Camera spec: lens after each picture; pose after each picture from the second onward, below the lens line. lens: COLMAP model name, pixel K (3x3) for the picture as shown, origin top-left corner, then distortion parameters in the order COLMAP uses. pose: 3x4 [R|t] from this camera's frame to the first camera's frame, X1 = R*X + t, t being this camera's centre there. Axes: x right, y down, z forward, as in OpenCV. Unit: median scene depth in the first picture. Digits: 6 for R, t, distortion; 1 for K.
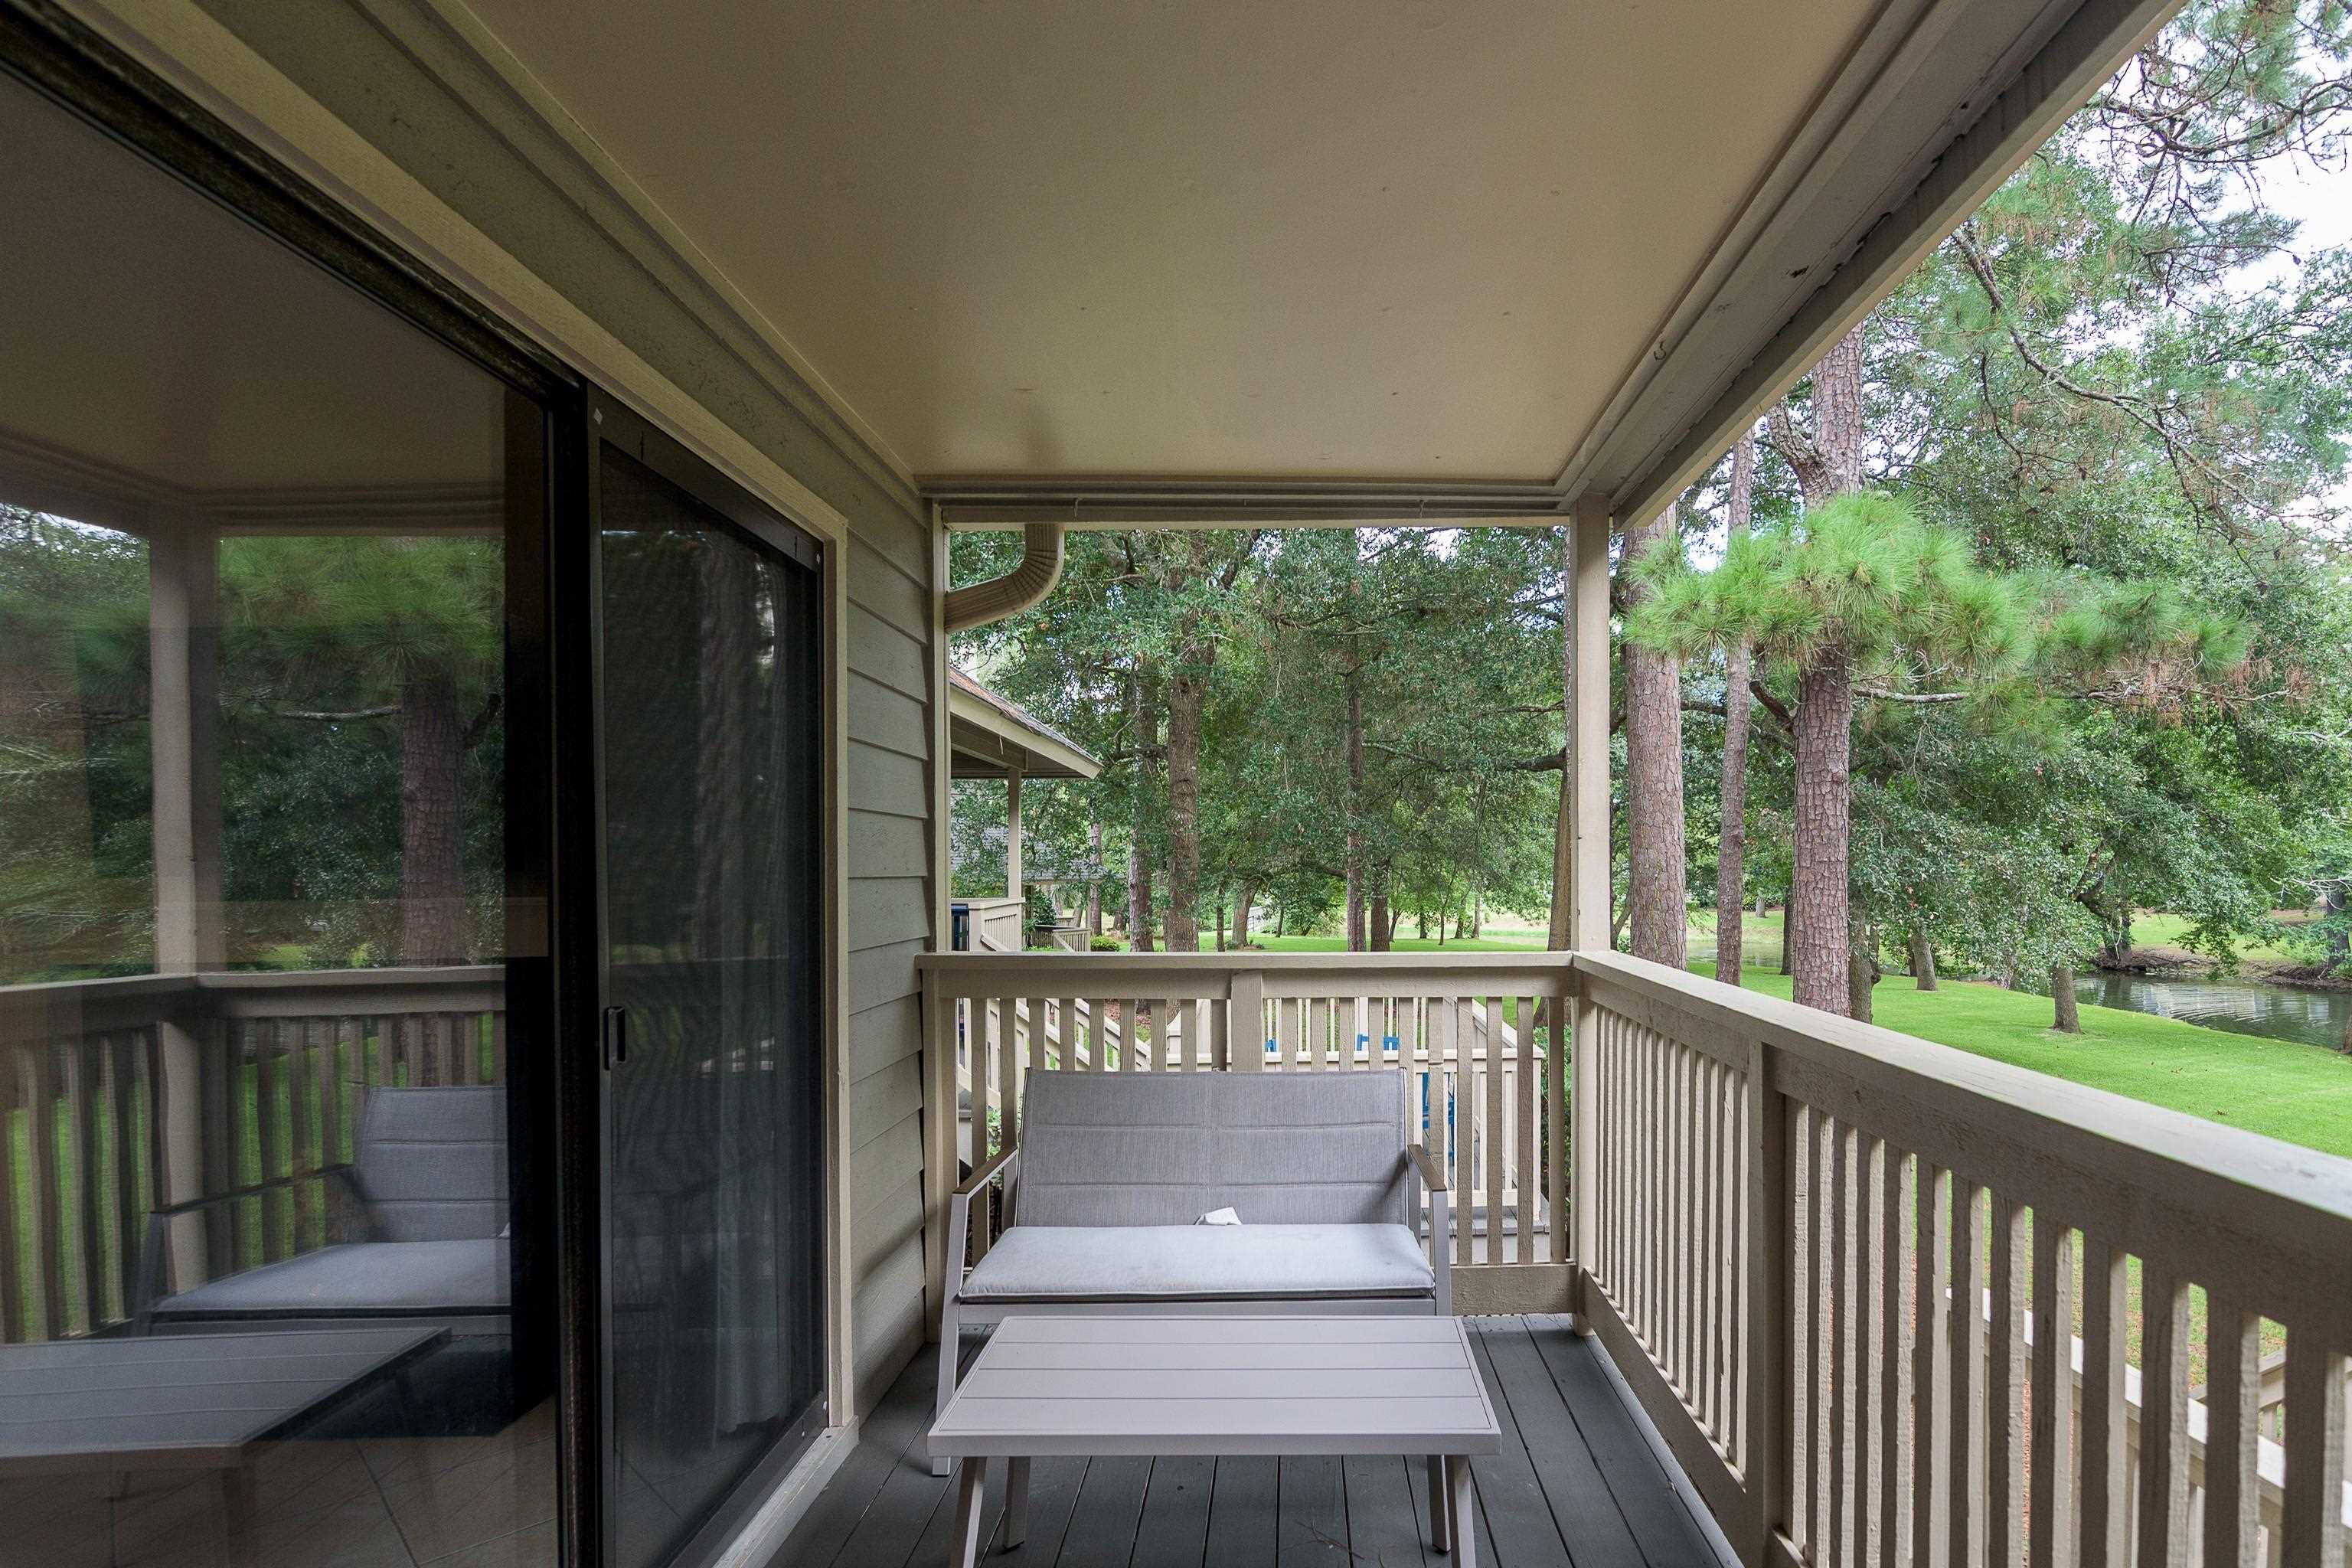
lens RADIAL K [[1189.5, 0, 1338.2], [0, 1189.5, 880.4], [0, 0, 1]] dist [-0.010401, -0.000149]
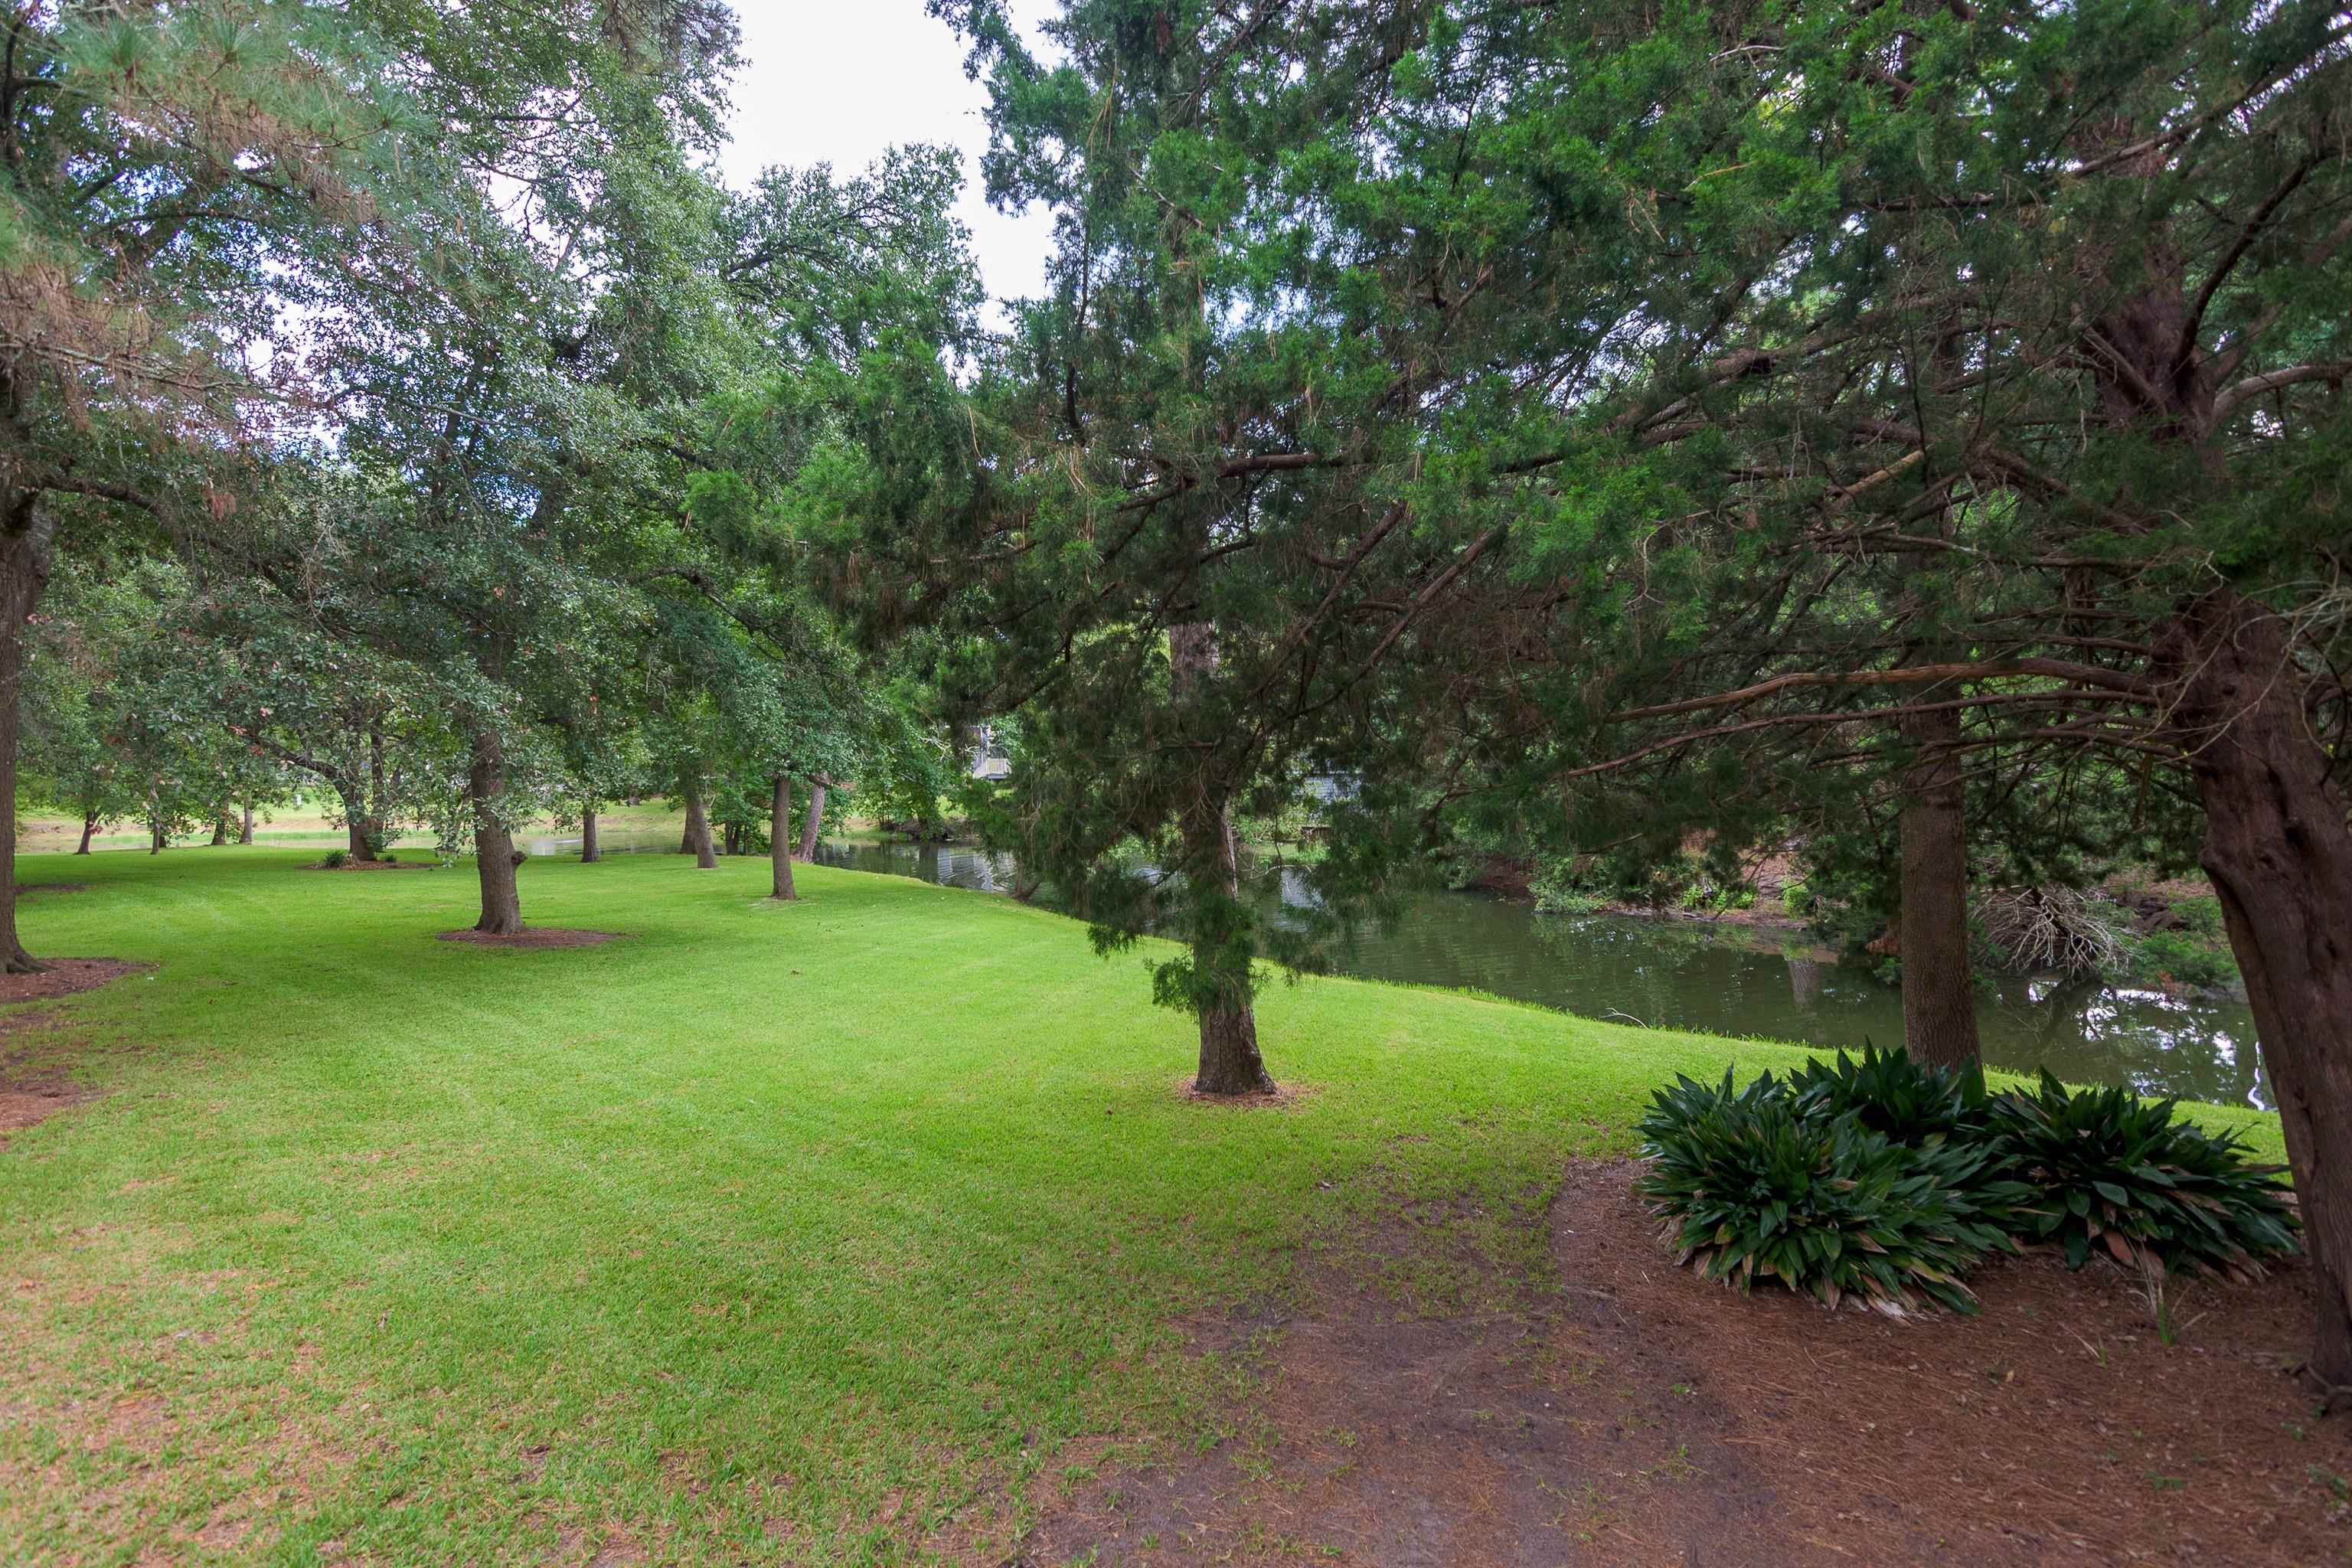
lens RADIAL K [[1130.1, 0, 1168.4], [0, 1130.1, 777.2], [0, 0, 1]] dist [-0.011145, -0.000821]
pose [[0.752844, -0.028877, 0.657565, 0.482884], [0.024896, 0.999572, 0.015392, 0.043952], [-0.657728, 0.004783, 0.753241, 0.119670]]
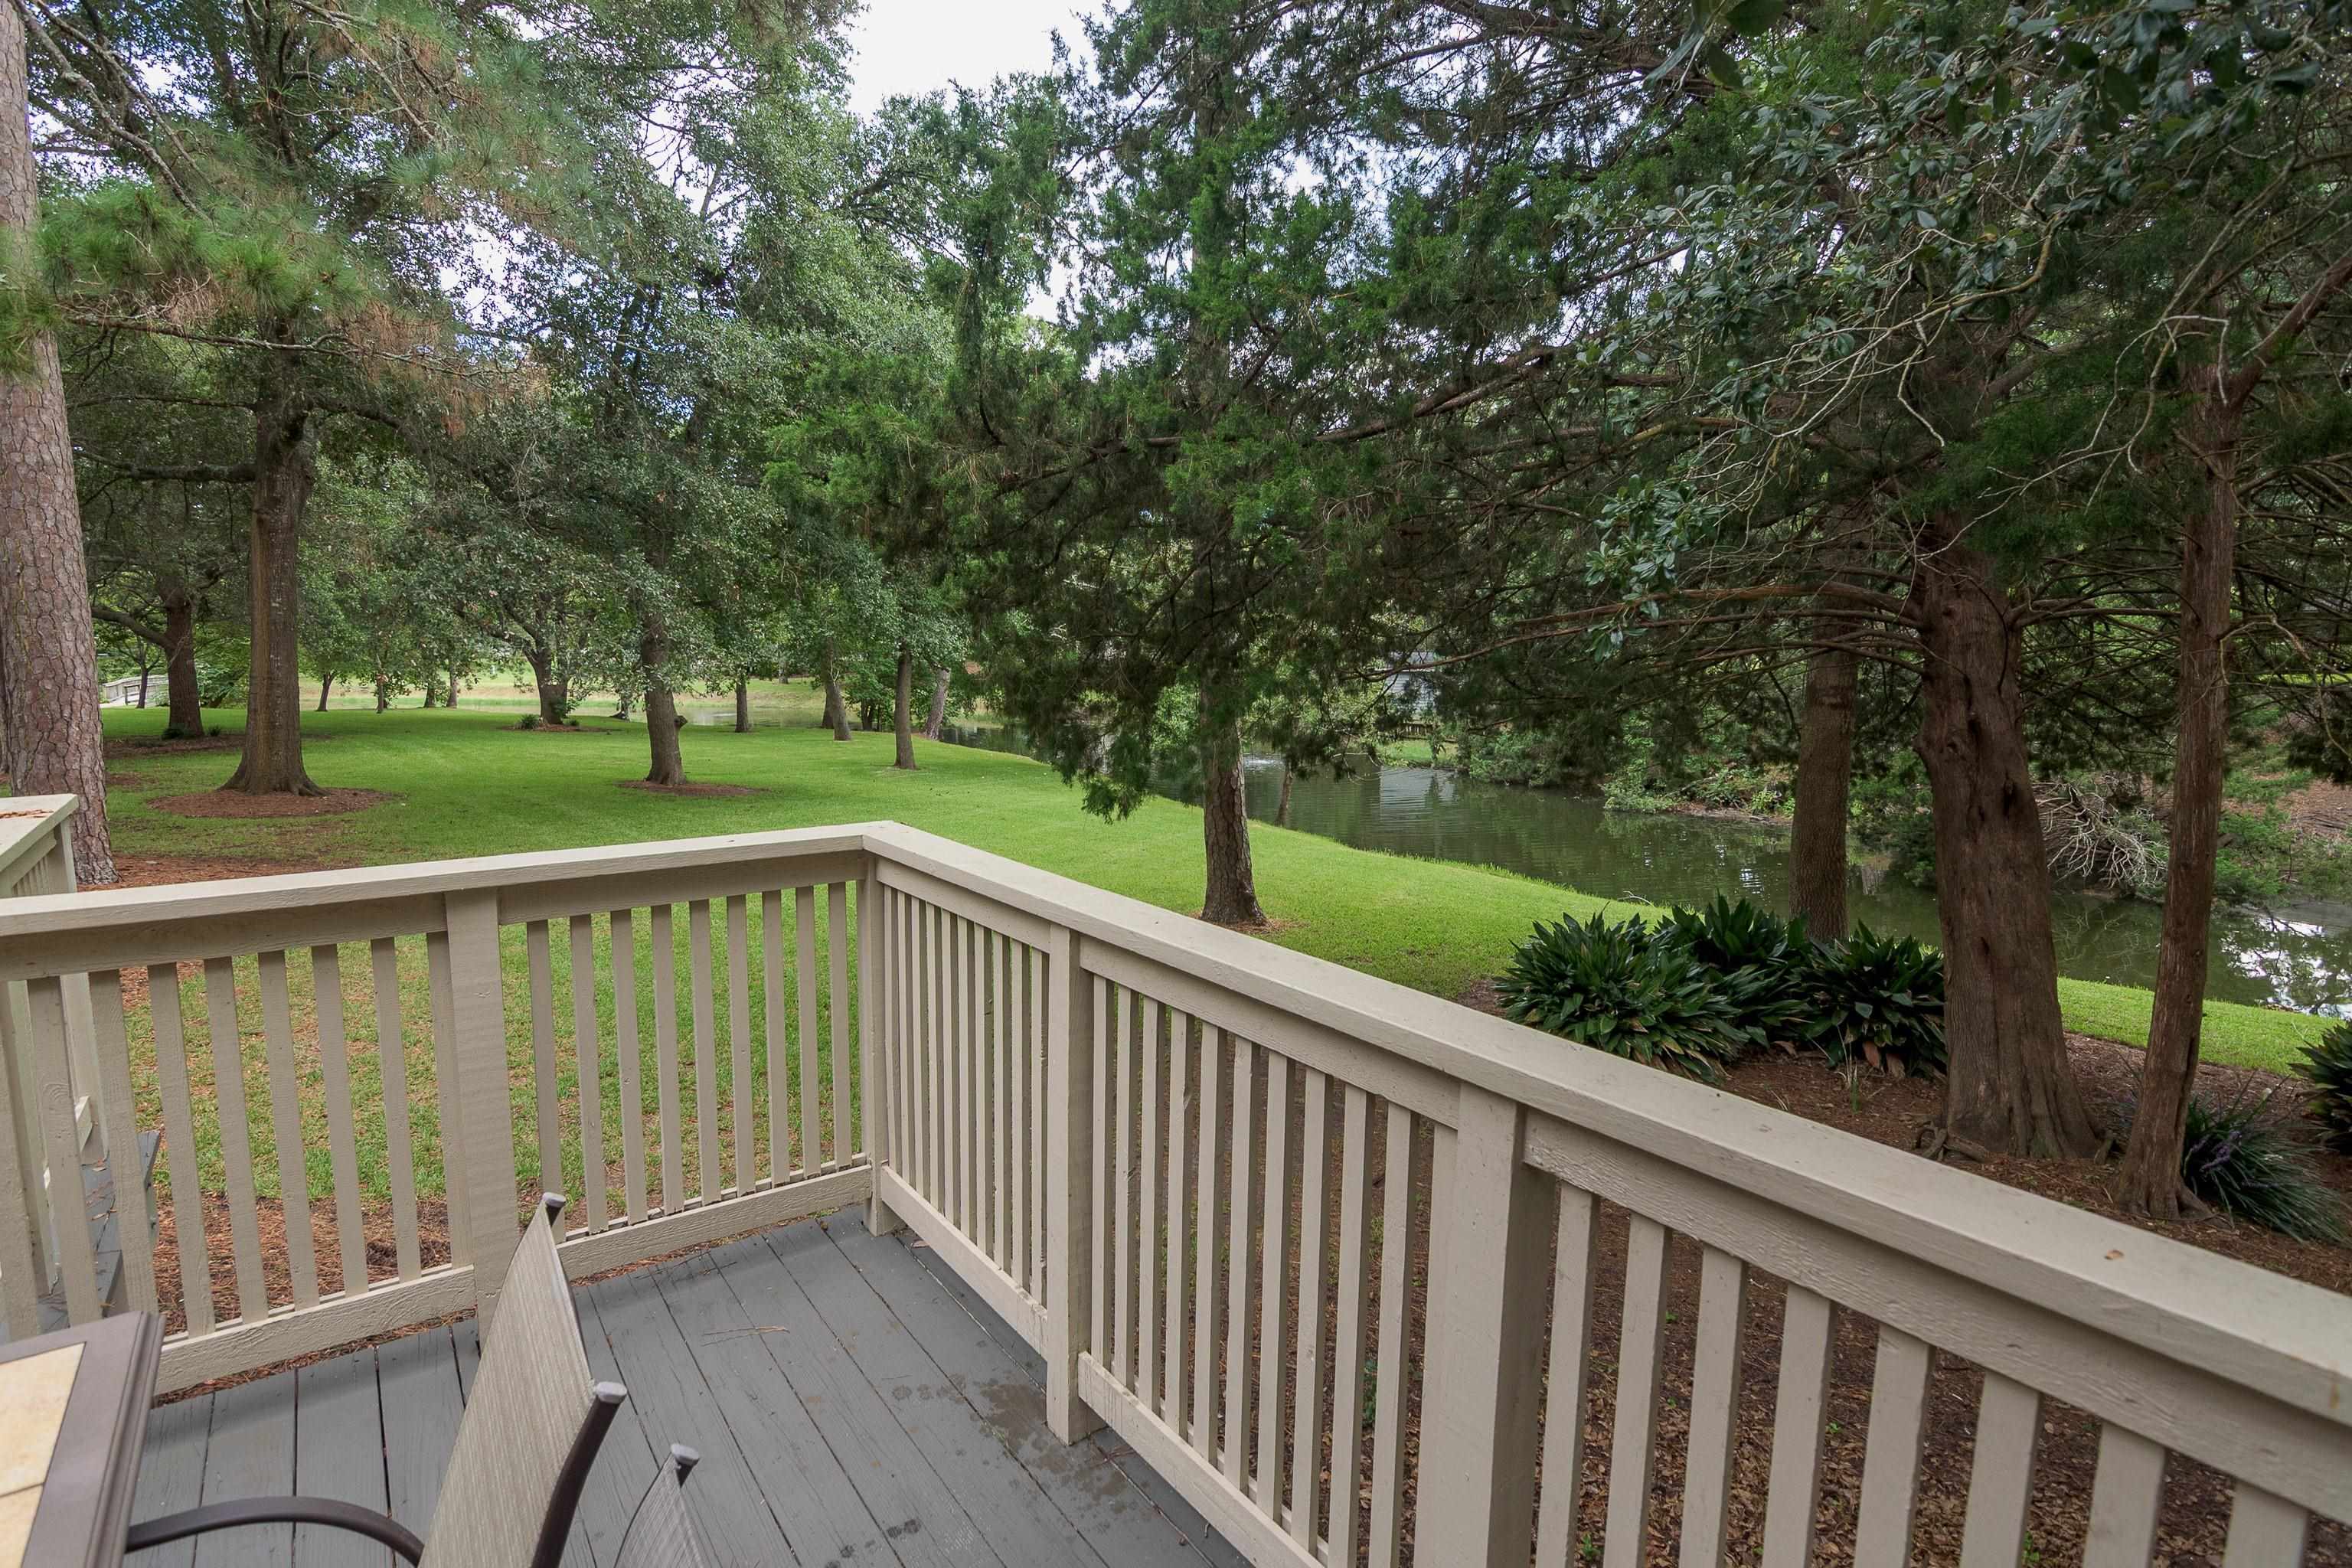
lens RADIAL K [[1126.2, 0, 1169.5], [0, 1126.2, 779.0], [0, 0, 1]] dist [-0.011826, -0.001700]
pose [[0.824159, -0.060053, 0.563166, 0.450268], [-0.002122, 0.994028, 0.109102, 0.049138], [-0.566355, -0.091112, 0.819110, -0.059928]]
